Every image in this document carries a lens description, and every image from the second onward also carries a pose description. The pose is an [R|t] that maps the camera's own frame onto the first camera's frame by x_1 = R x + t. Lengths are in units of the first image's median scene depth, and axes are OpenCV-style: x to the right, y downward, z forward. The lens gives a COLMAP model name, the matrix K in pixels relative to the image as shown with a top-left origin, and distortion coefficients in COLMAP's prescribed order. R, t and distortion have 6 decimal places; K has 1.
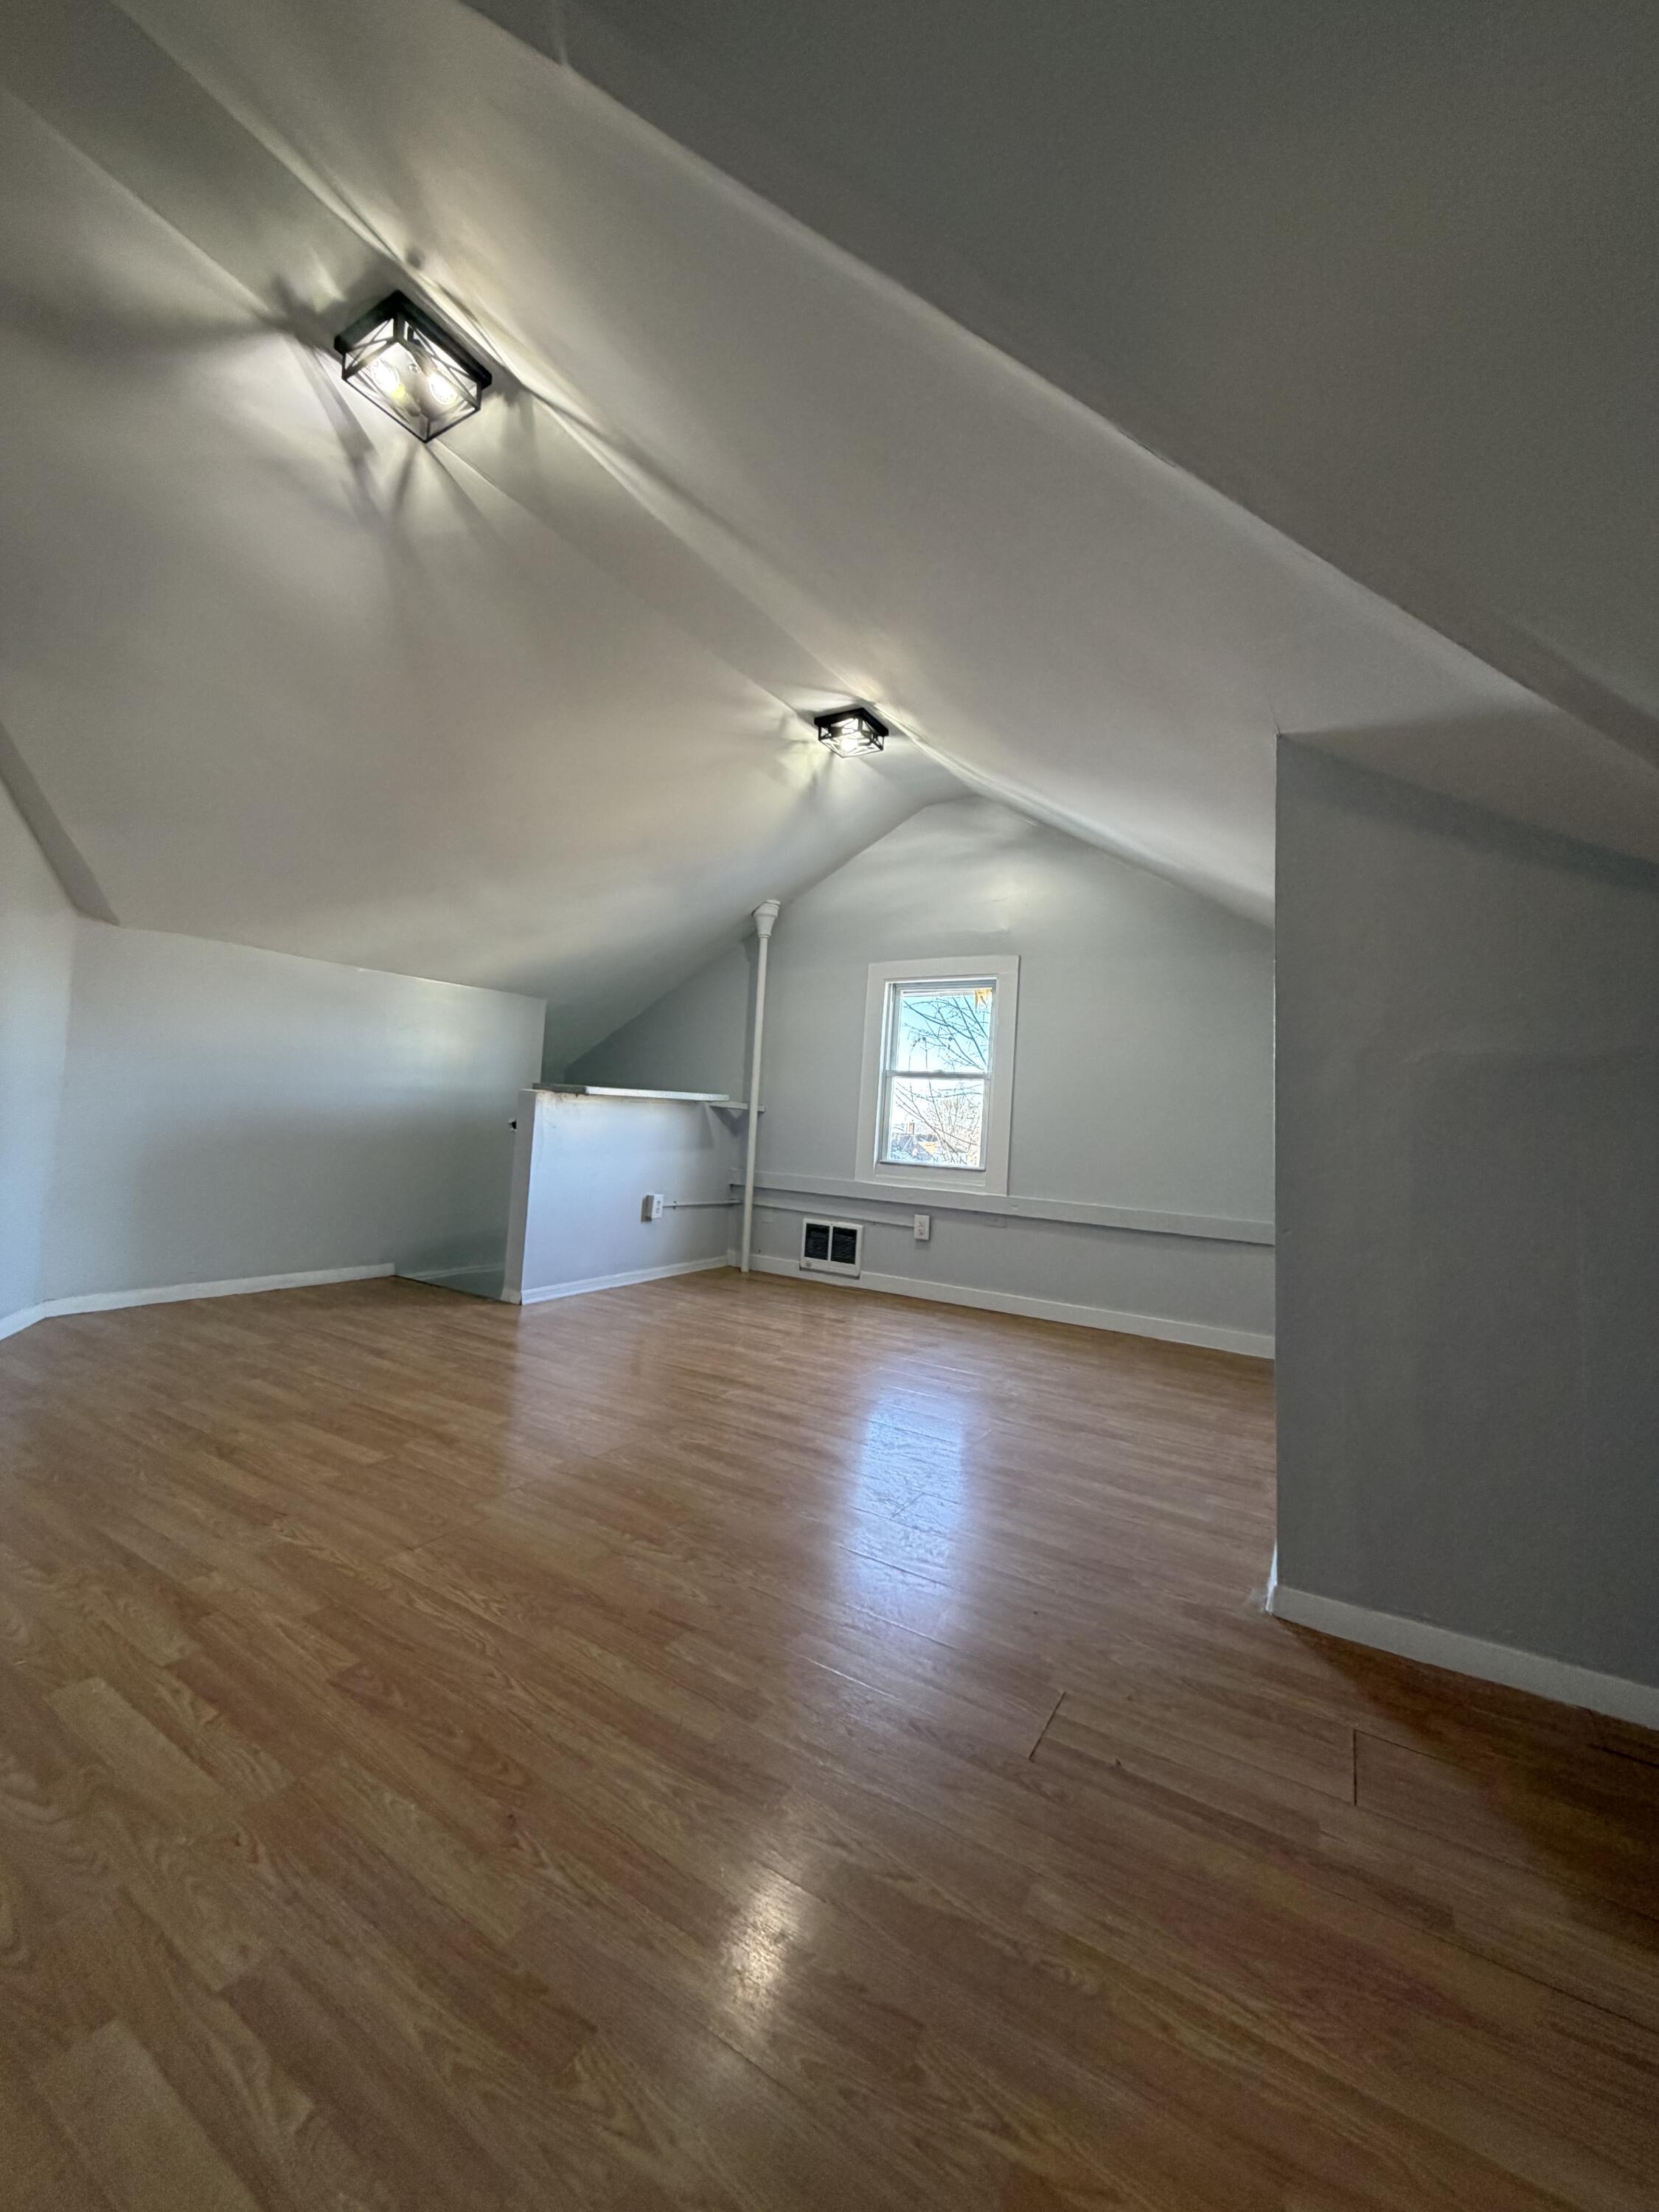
lens RADIAL K [[868.6, 0, 828.6], [0, 868.6, 1097.7], [0, 0, 1]] dist [0.002289, 0.000230]
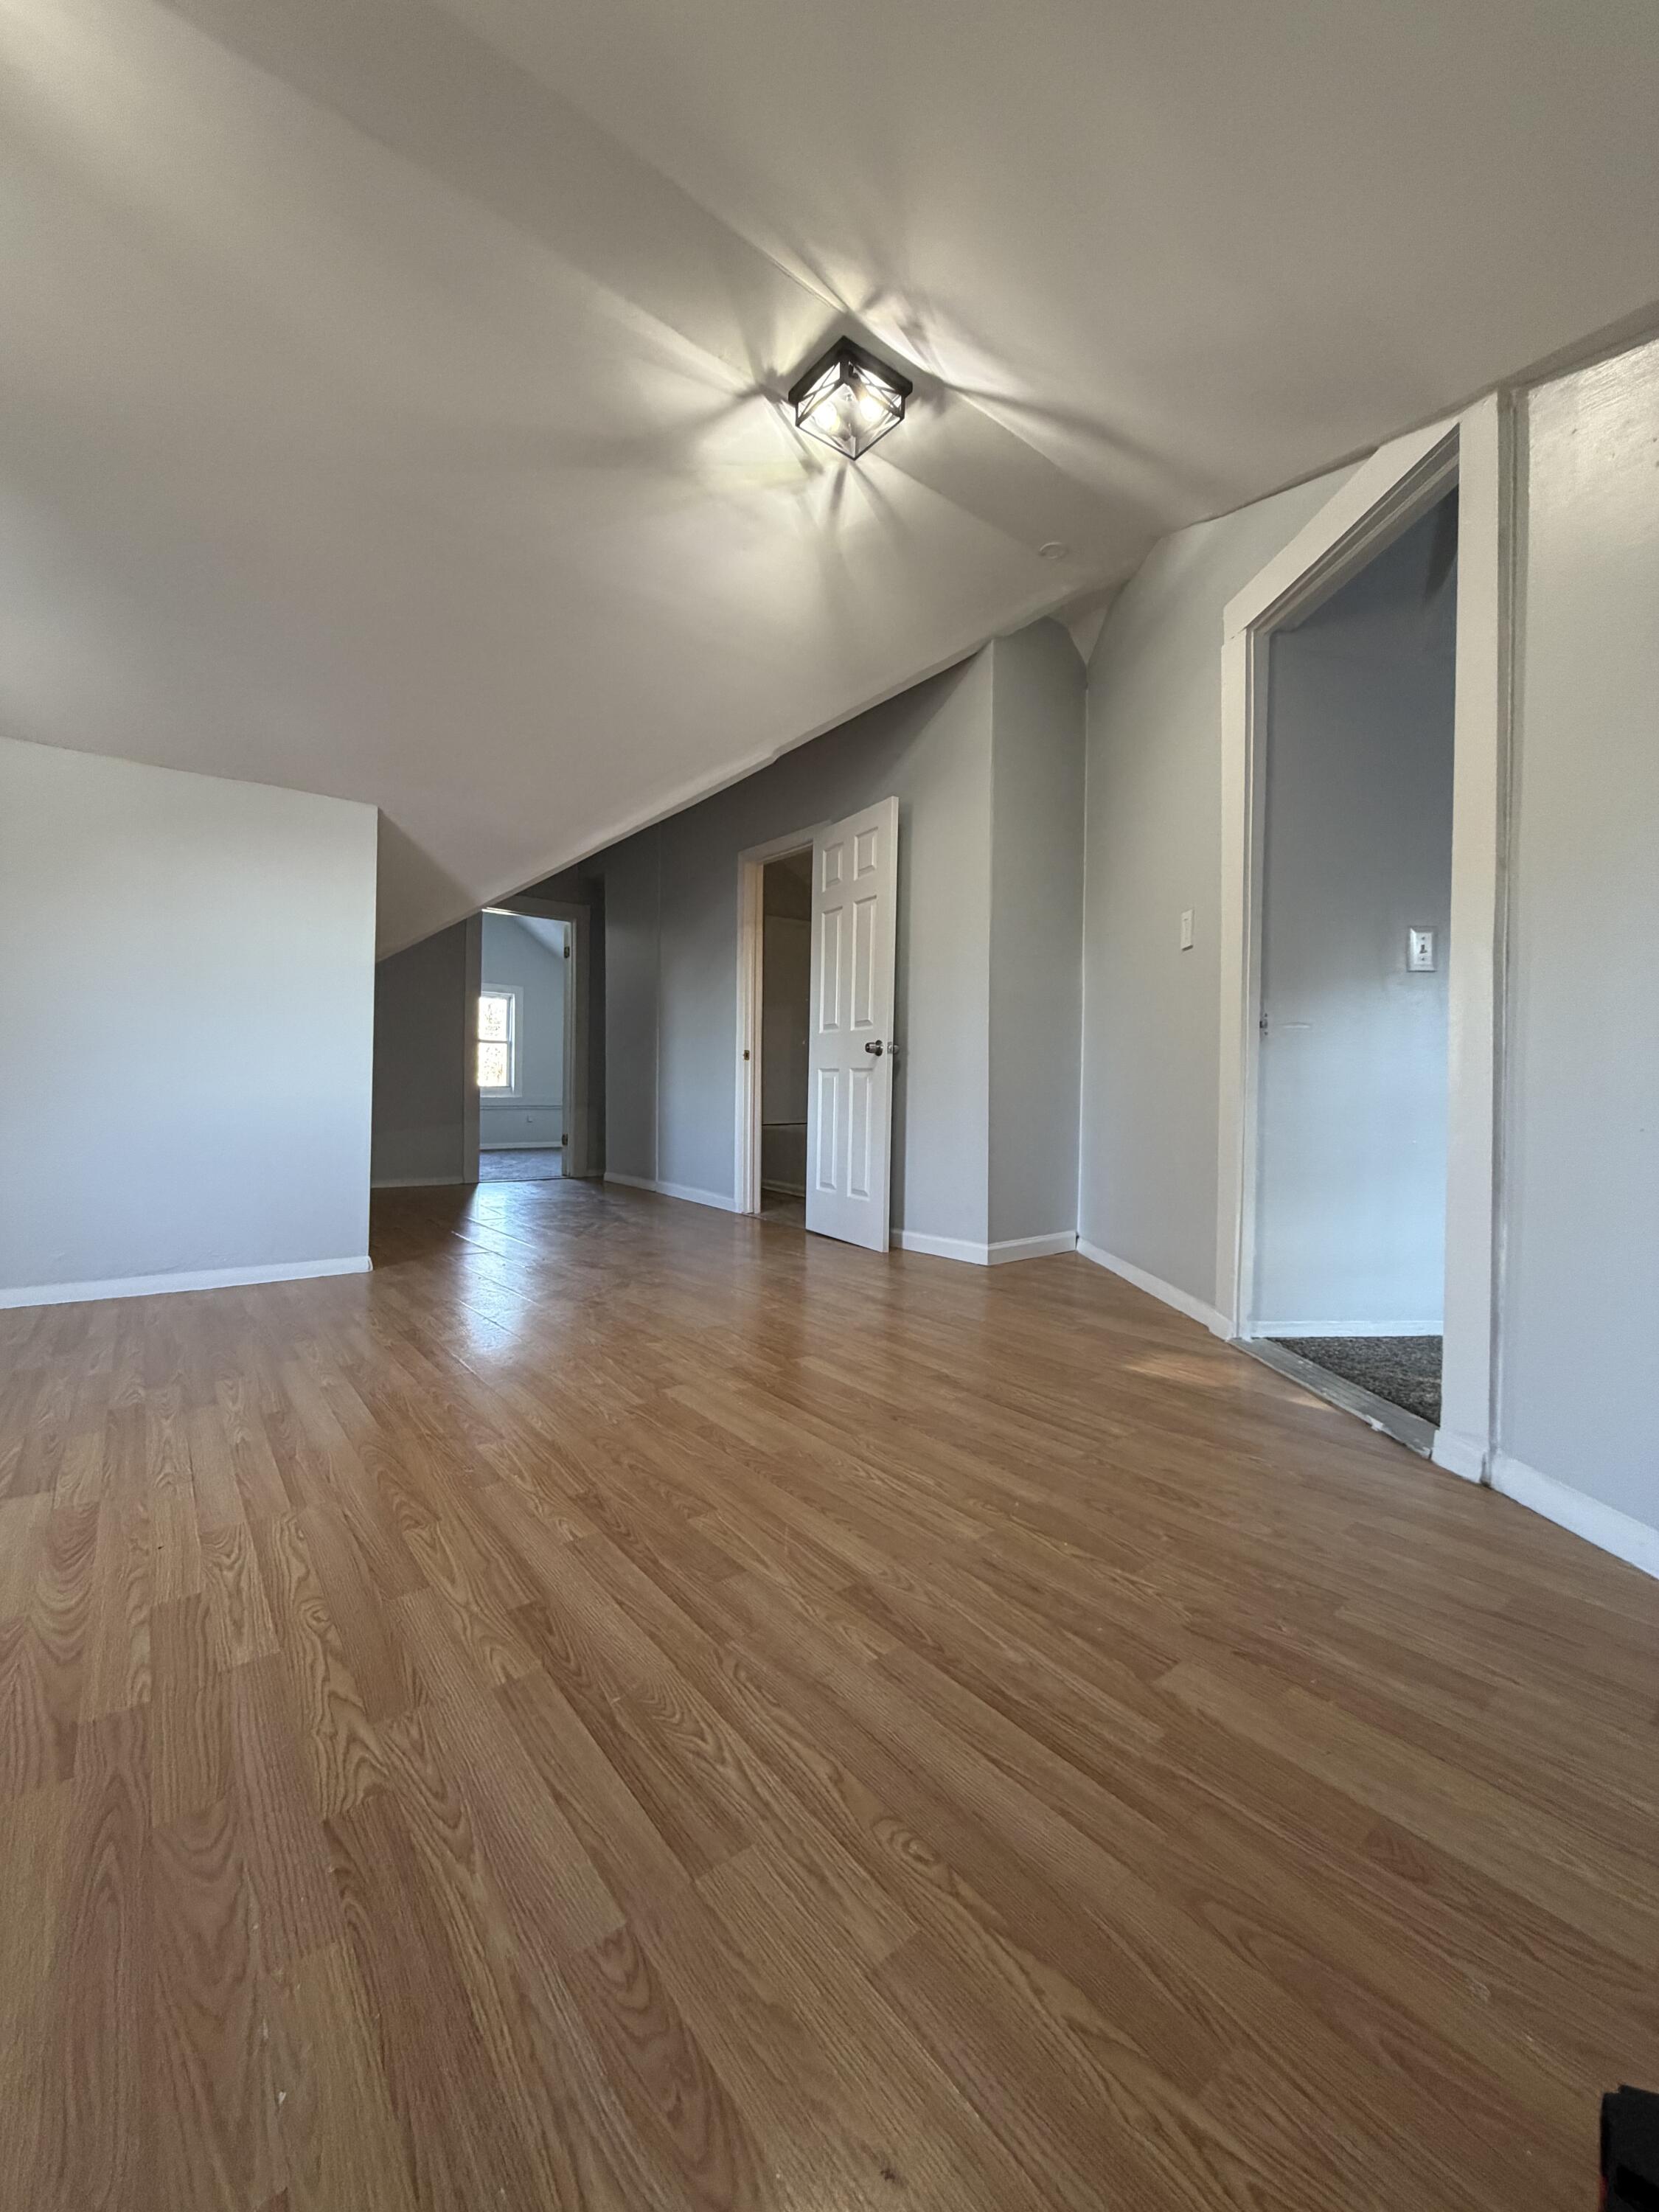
lens RADIAL K [[868.6, 0, 829.5], [0, 868.6, 1099.3], [0, 0, 1]] dist [0.002289, 0.000230]
pose [[-0.931441, -0.075588, 0.355955, -0.762733], [-0.083458, 0.996488, -0.006781, 0.090428], [-0.354192, -0.036024, -0.934478, 1.680305]]
